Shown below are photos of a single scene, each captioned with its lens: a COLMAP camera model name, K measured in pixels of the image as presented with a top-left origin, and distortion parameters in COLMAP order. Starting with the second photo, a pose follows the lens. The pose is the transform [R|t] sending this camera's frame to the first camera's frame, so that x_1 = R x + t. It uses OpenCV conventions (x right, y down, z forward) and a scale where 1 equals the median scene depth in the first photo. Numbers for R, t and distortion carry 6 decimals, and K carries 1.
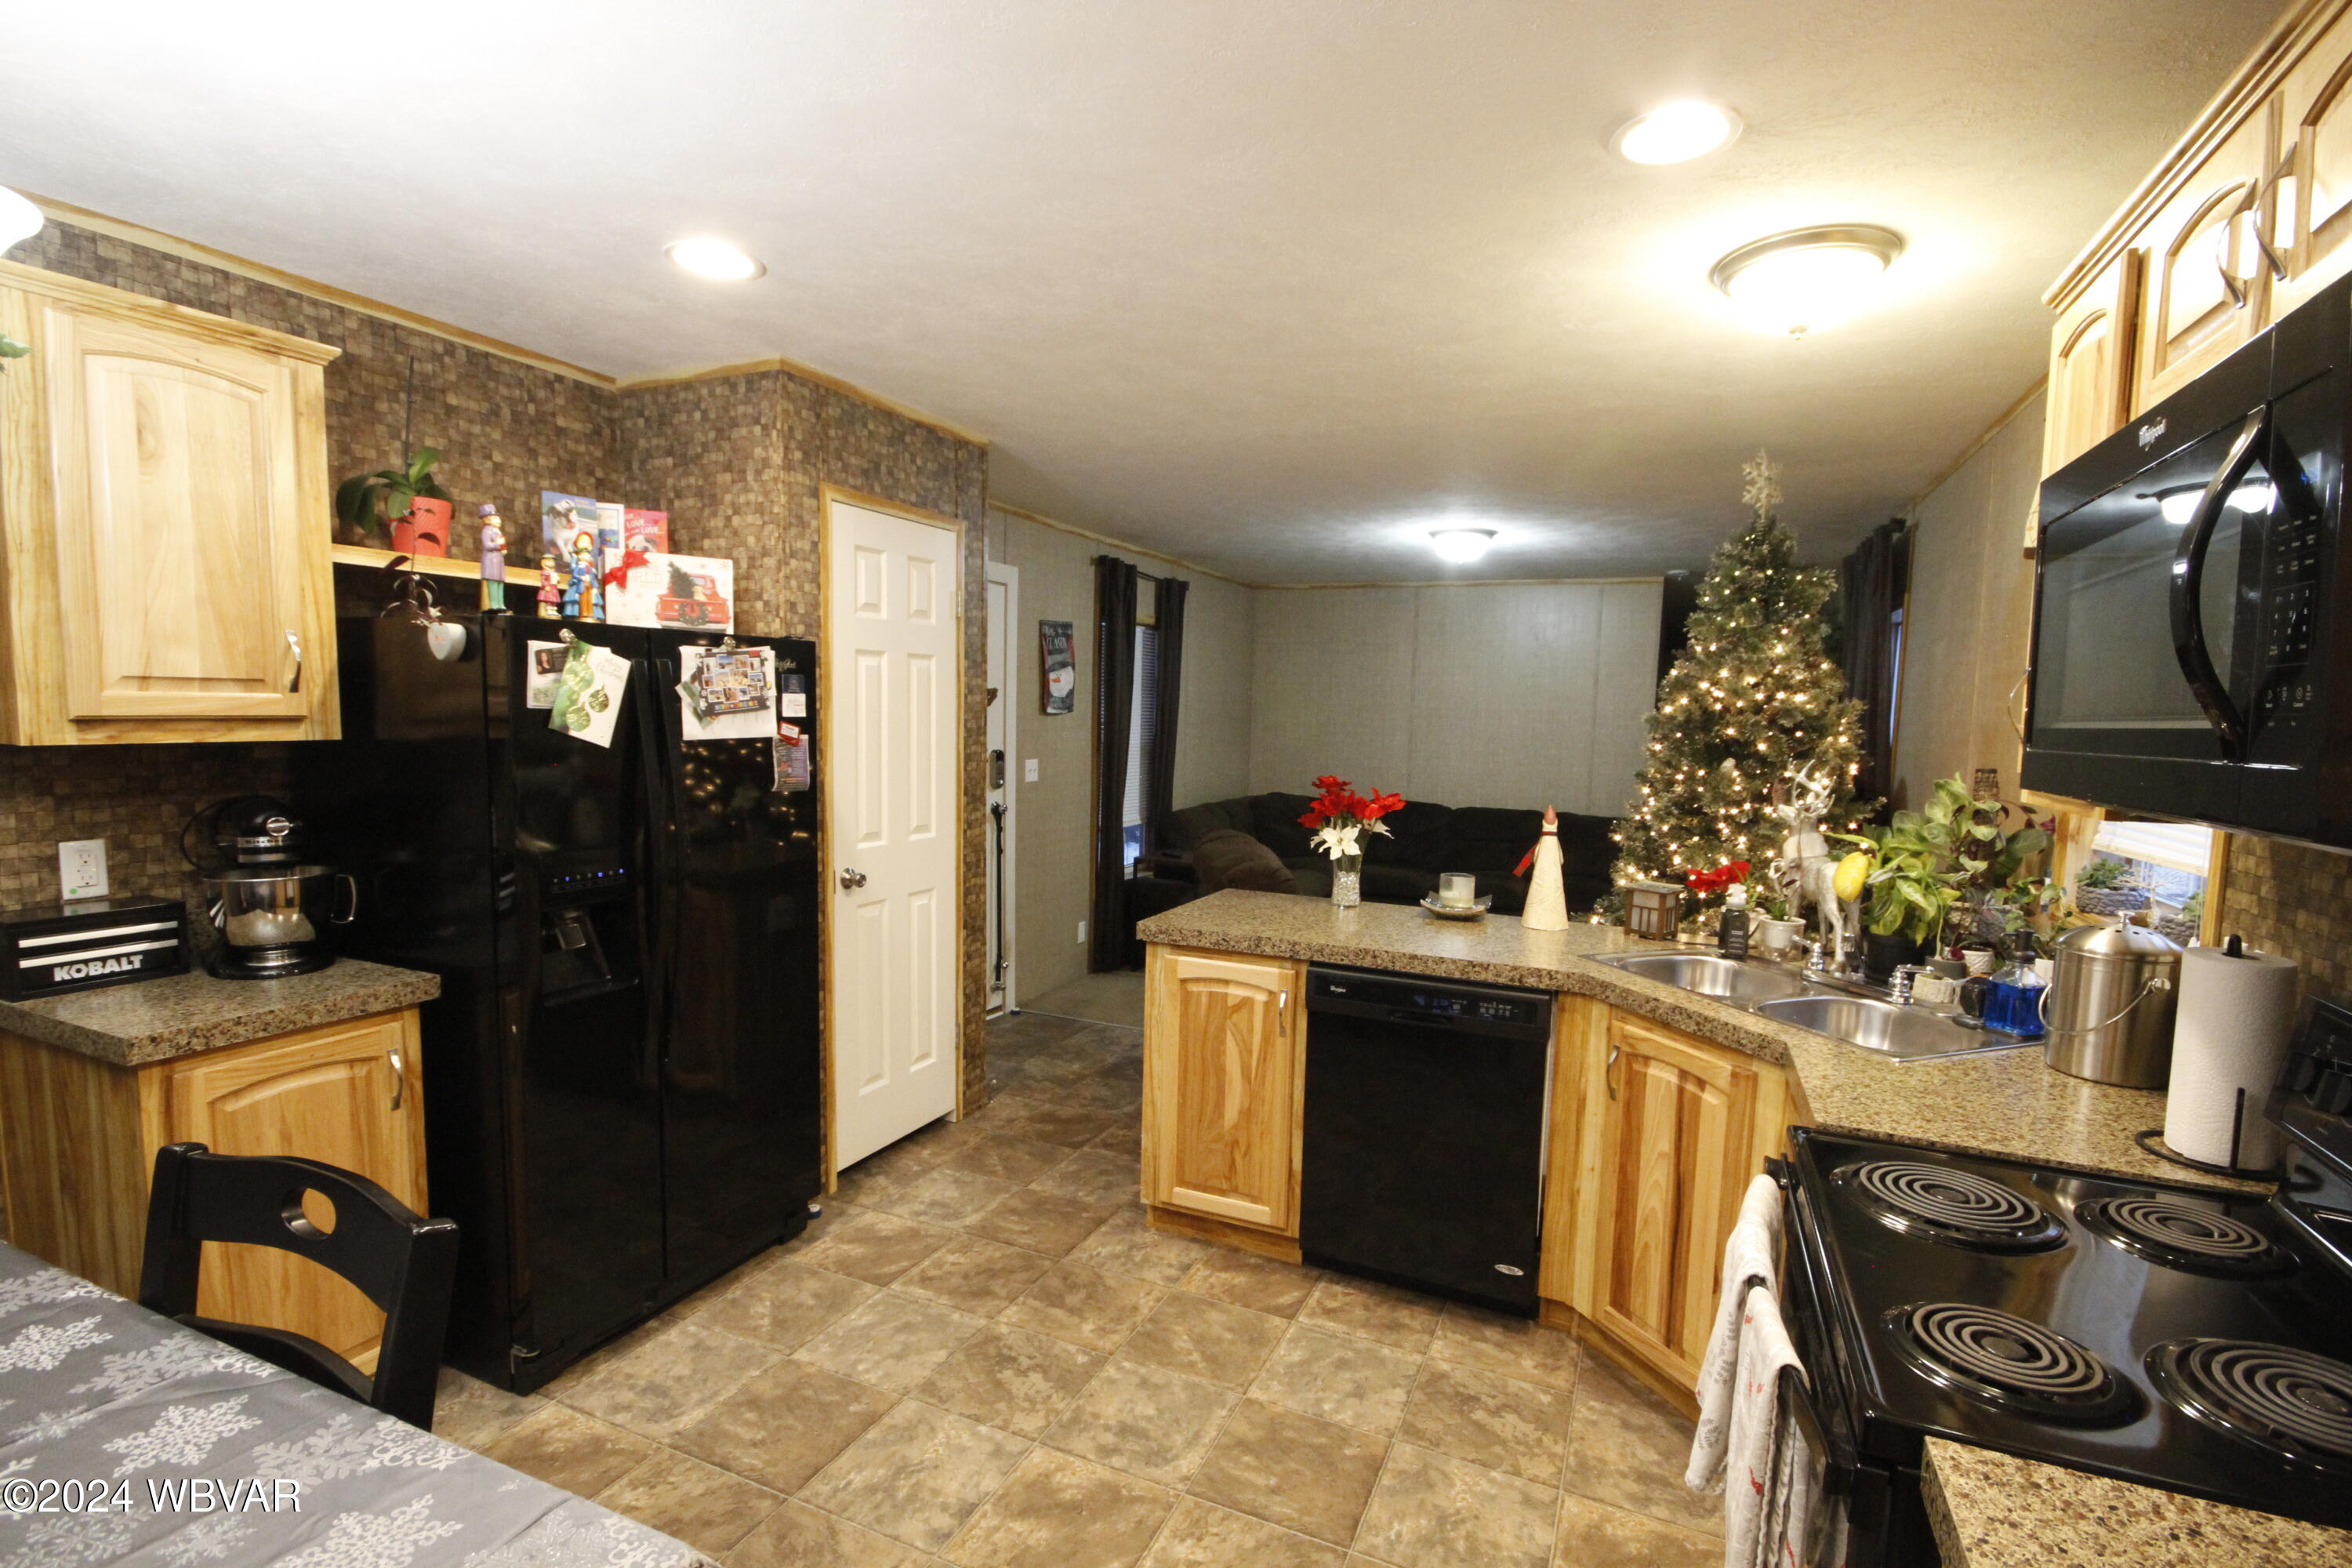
lens RADIAL K [[1080.9, 0, 1192.7], [0, 1080.9, 809.7], [0, 0, 1]] dist [-0.000579, -0.006096]
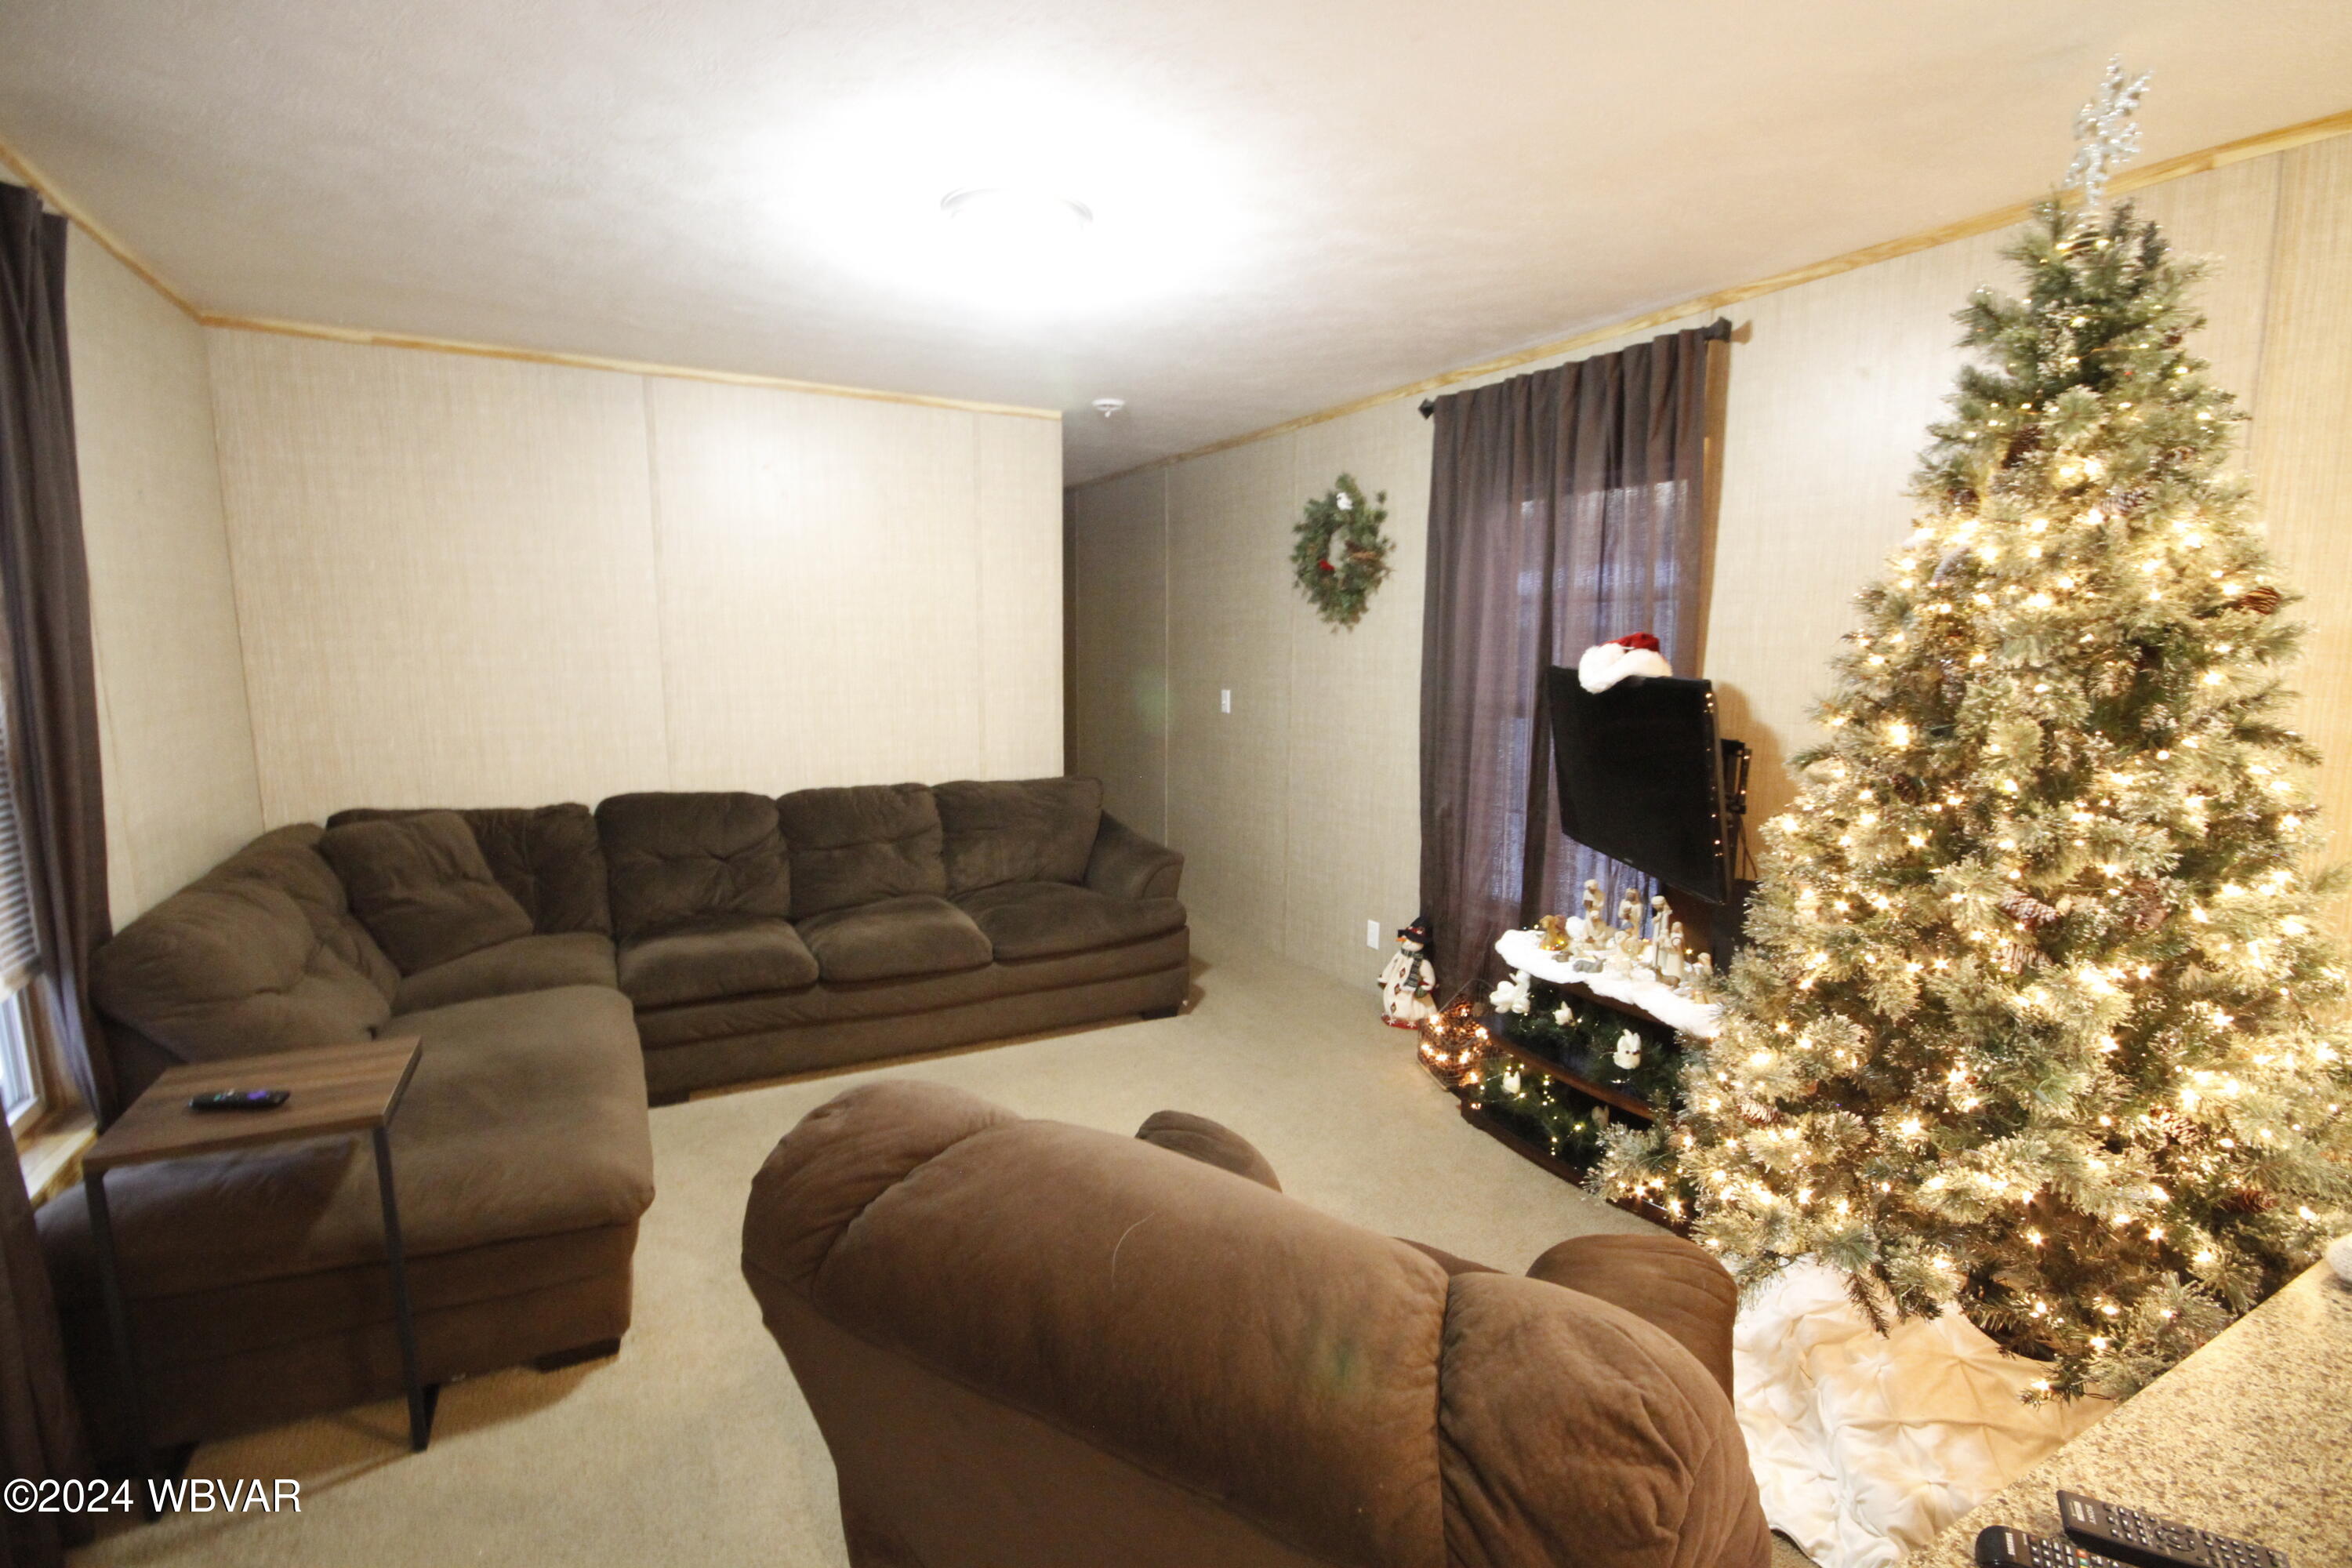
lens RADIAL K [[1080.9, 0, 1184.6], [0, 1080.9, 811.9], [0, 0, 1]] dist [-0.000579, -0.006096]
pose [[0.605633, -0.147188, 0.782013, -0.180407], [0.081329, 0.989047, 0.123170, -0.119344], [-0.791577, -0.010995, 0.610970, 1.317912]]
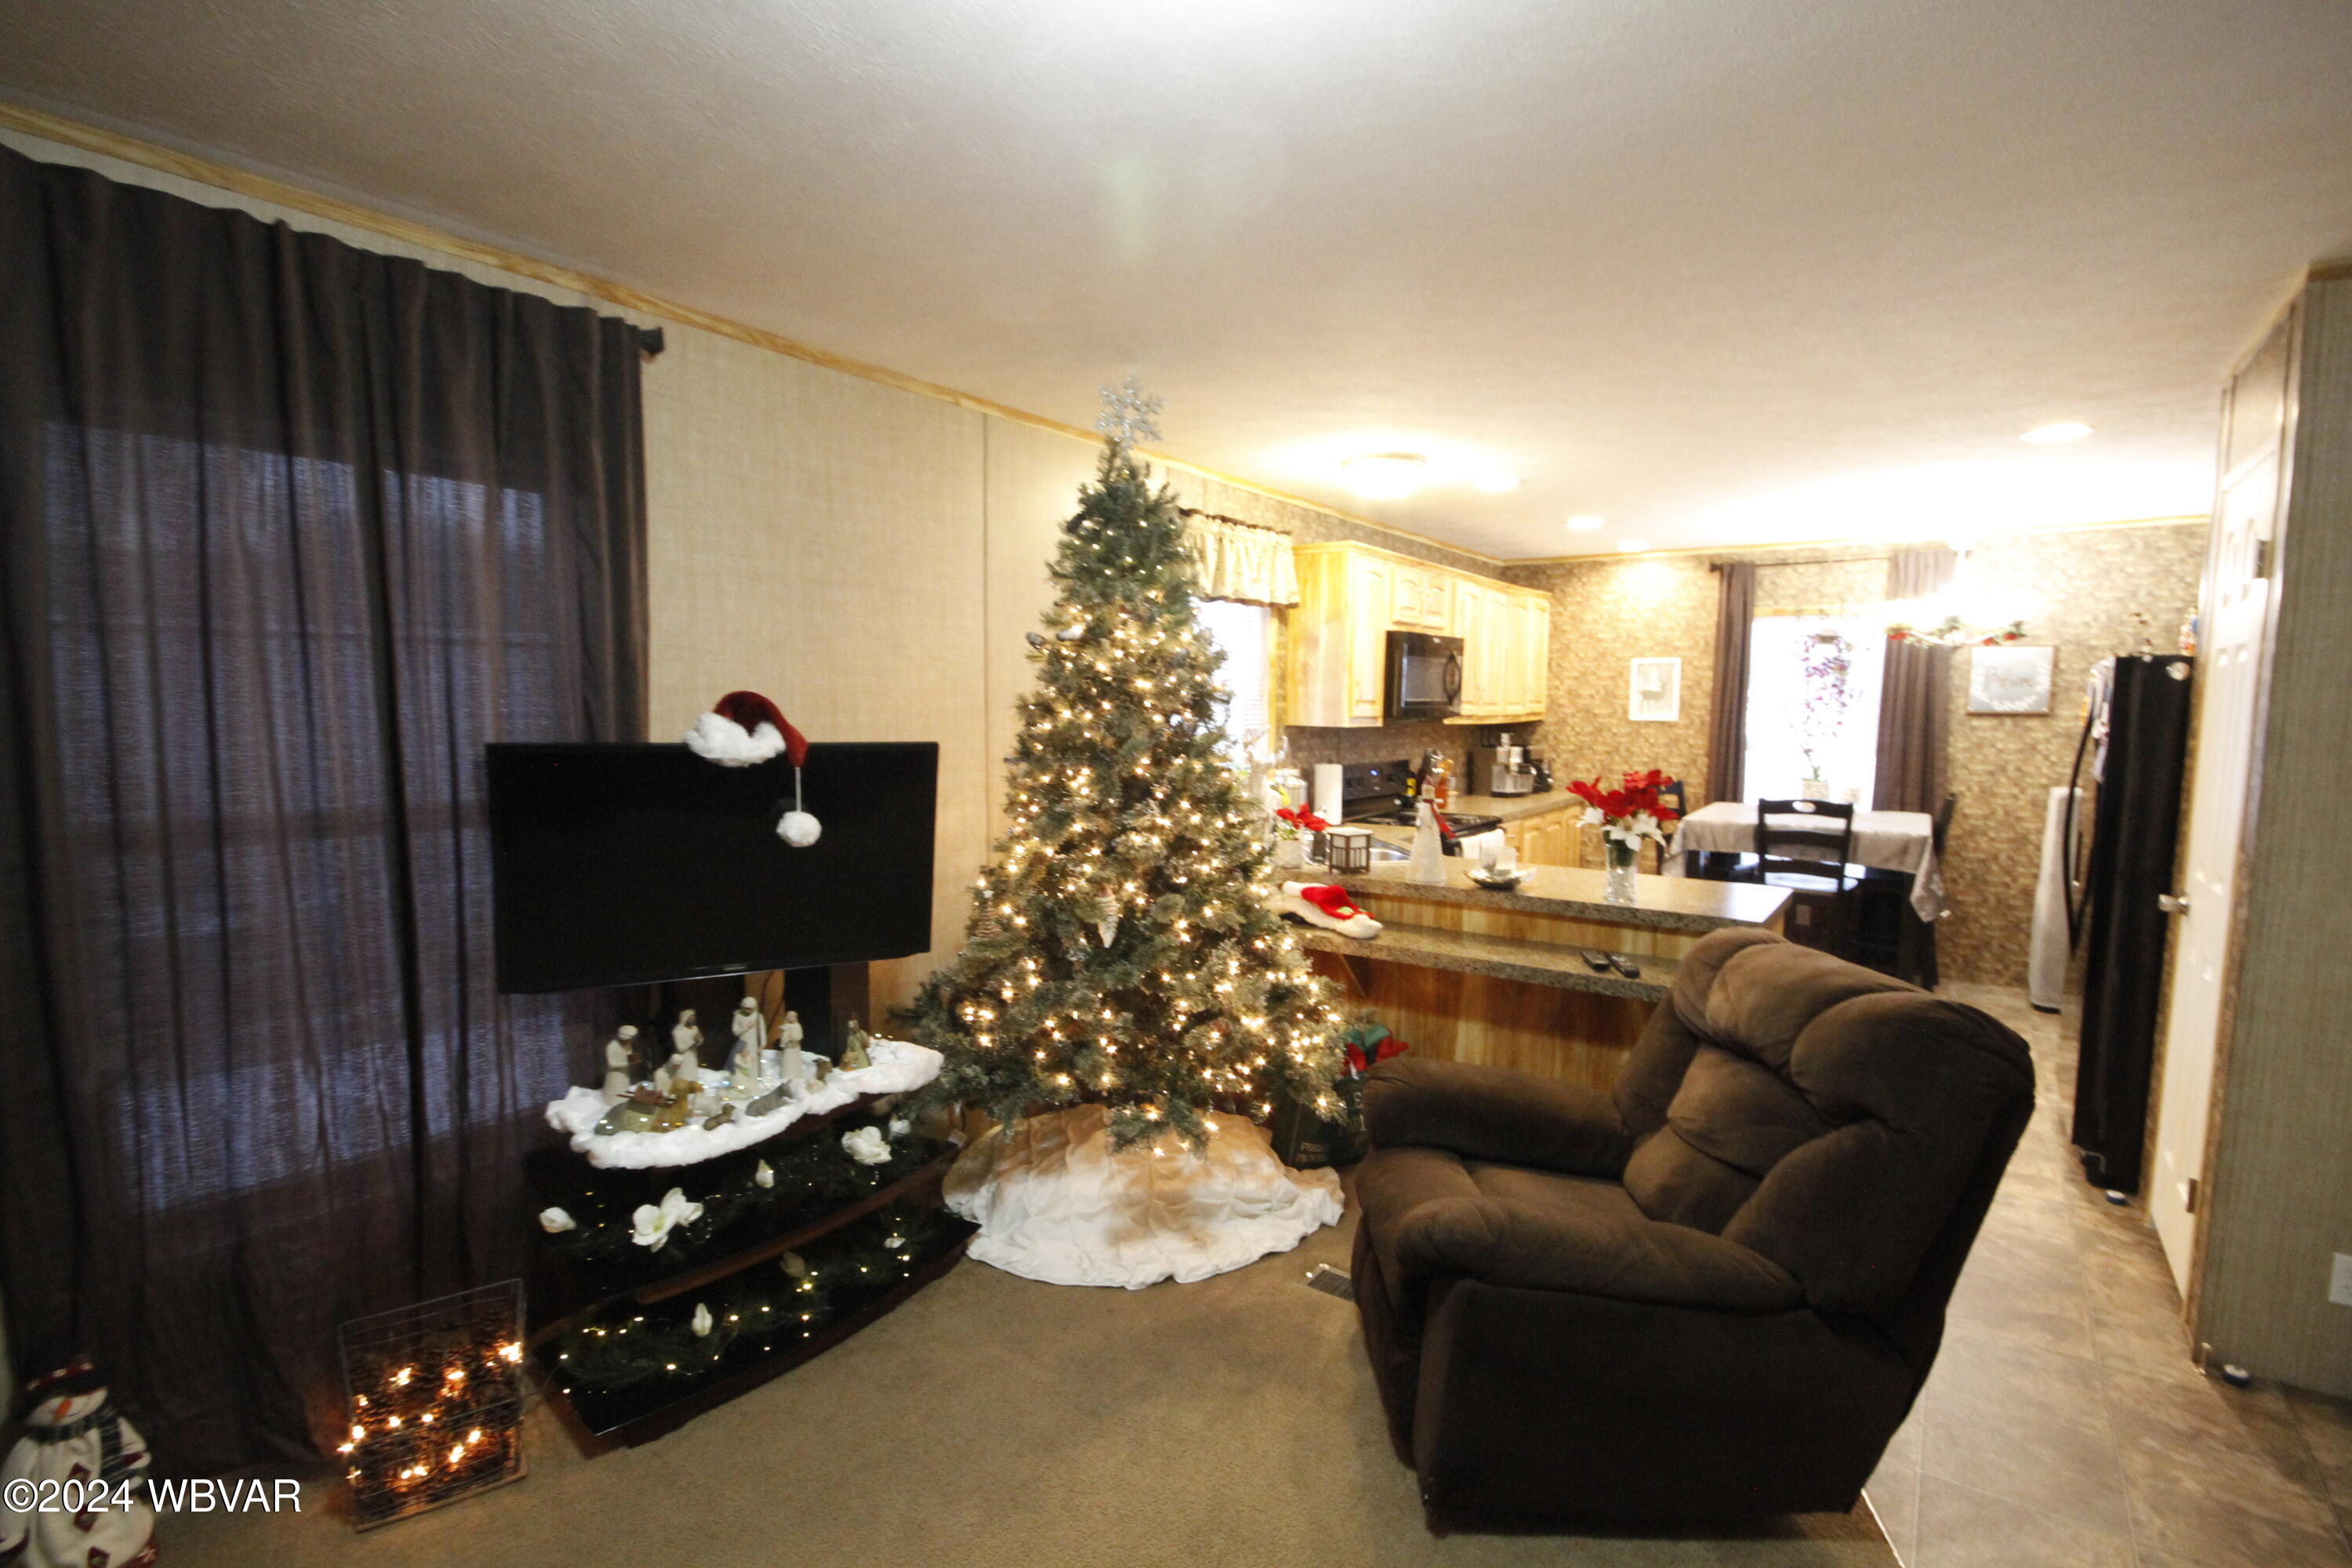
lens RADIAL K [[1080.9, 0, 1189.2], [0, 1080.9, 806.2], [0, 0, 1]] dist [-0.000579, -0.006096]
pose [[-0.979019, -0.053171, 0.196707, 0.384567], [-0.014572, 0.981152, 0.192687, -0.210402], [-0.203245, 0.185778, -0.961342, 2.377816]]
